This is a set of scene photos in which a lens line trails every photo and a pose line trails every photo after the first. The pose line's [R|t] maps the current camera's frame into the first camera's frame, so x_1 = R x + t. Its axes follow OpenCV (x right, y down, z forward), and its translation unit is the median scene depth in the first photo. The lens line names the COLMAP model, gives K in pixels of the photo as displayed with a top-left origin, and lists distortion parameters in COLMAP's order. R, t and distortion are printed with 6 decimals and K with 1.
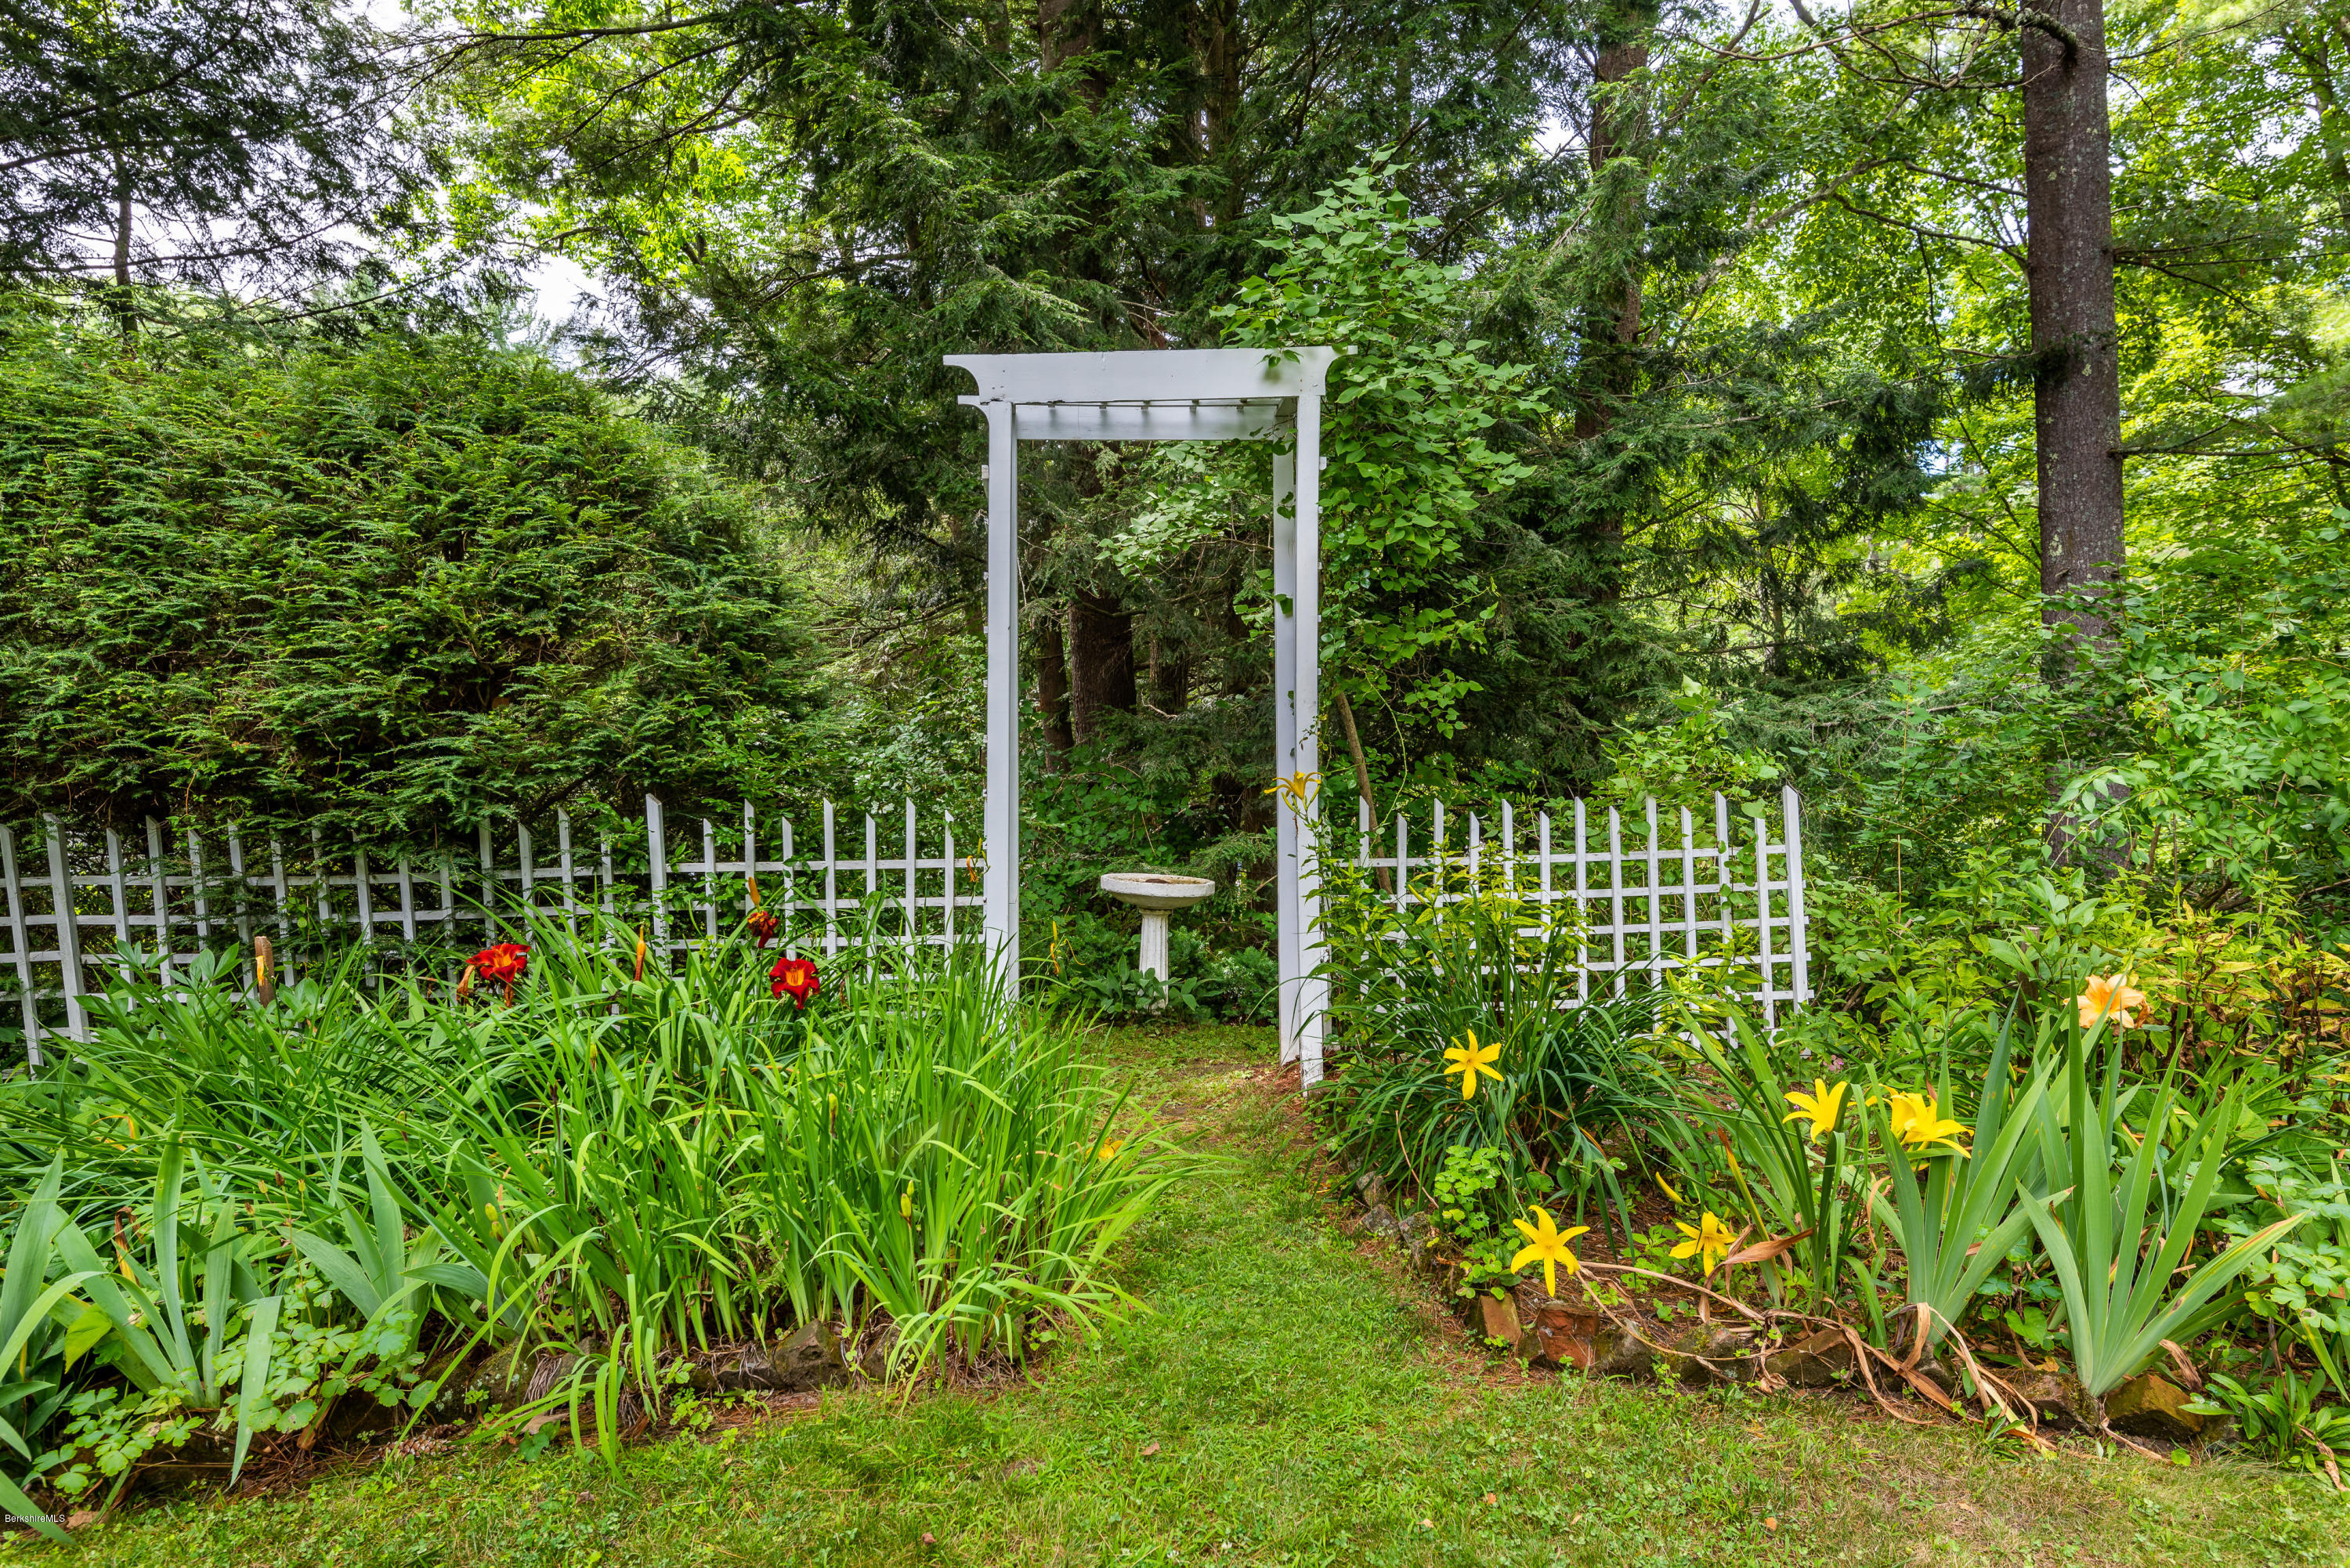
lens RADIAL K [[1399.9, 0, 1175.0], [0, 1399.9, 784.0], [0, 0, 1]] dist [0.000024, 0.000165]
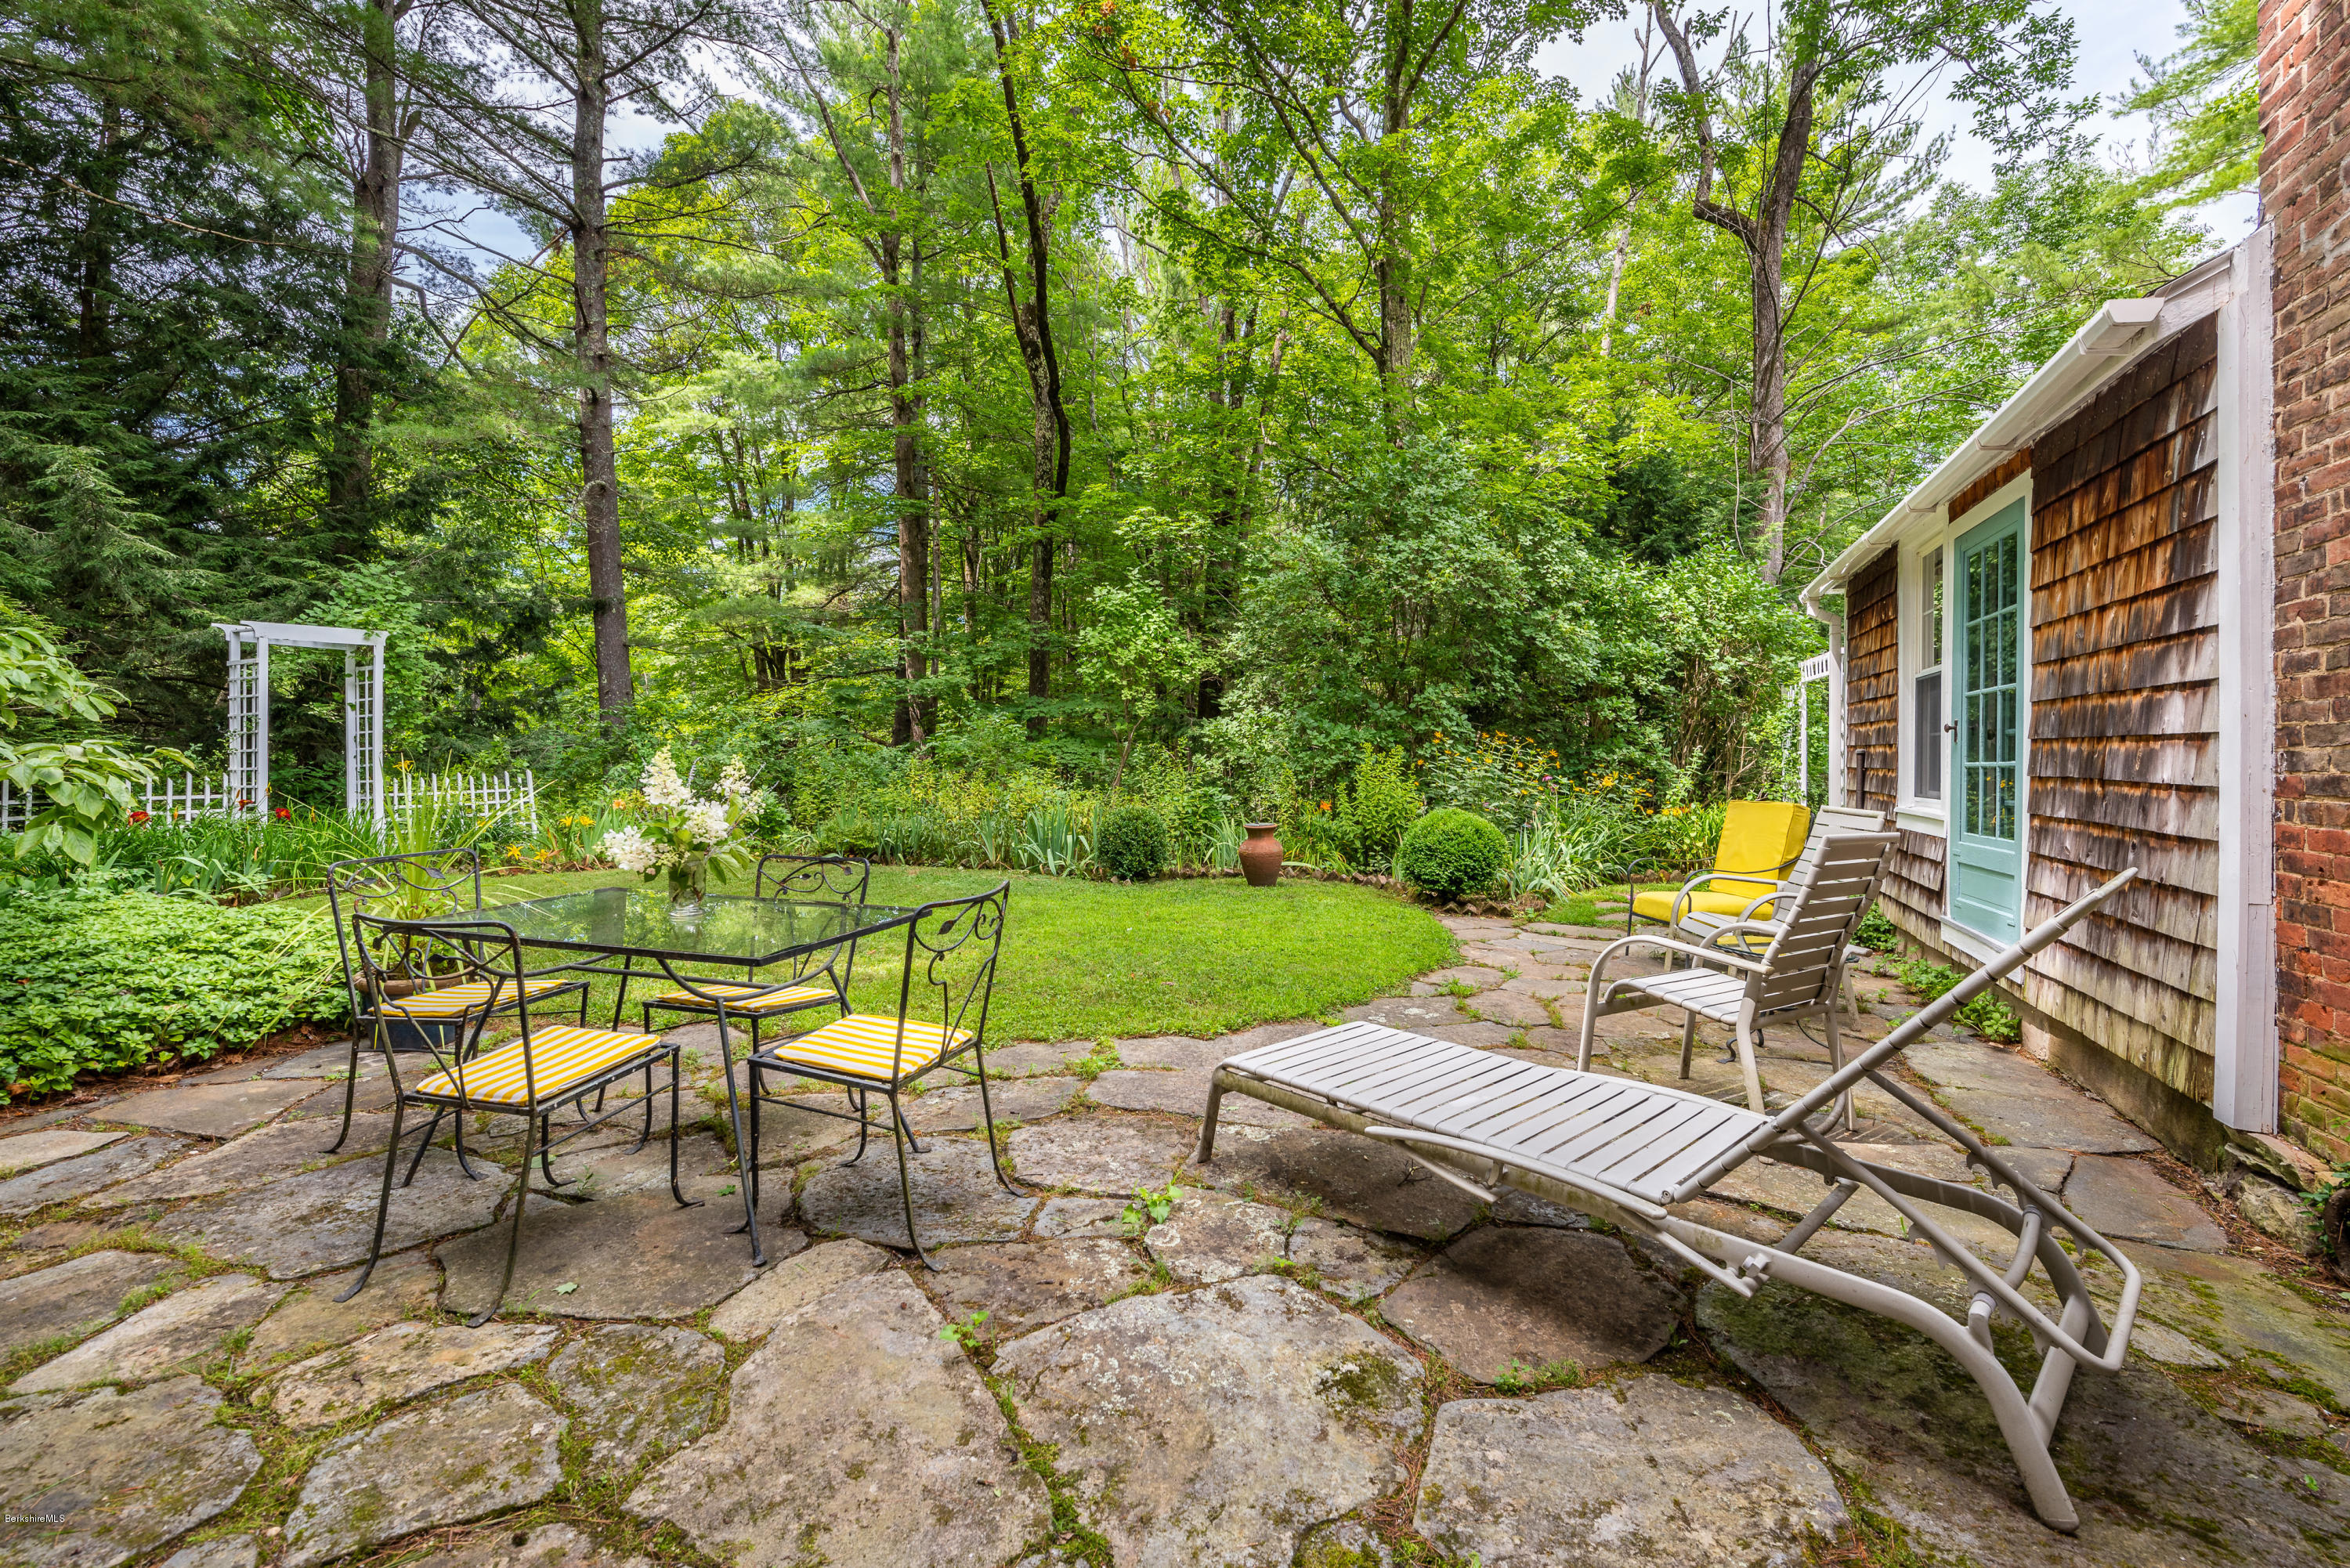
lens RADIAL K [[1009.9, 0, 1182.6], [0, 1009.9, 772.1], [0, 0, 1]] dist [0.000175, 0.000103]
pose [[0.466409, -0.000595, 0.884569, -0.932819], [0.019509, 0.999763, -0.009615, 0.060397], [-0.884354, 0.021742, 0.466310, -1.450634]]
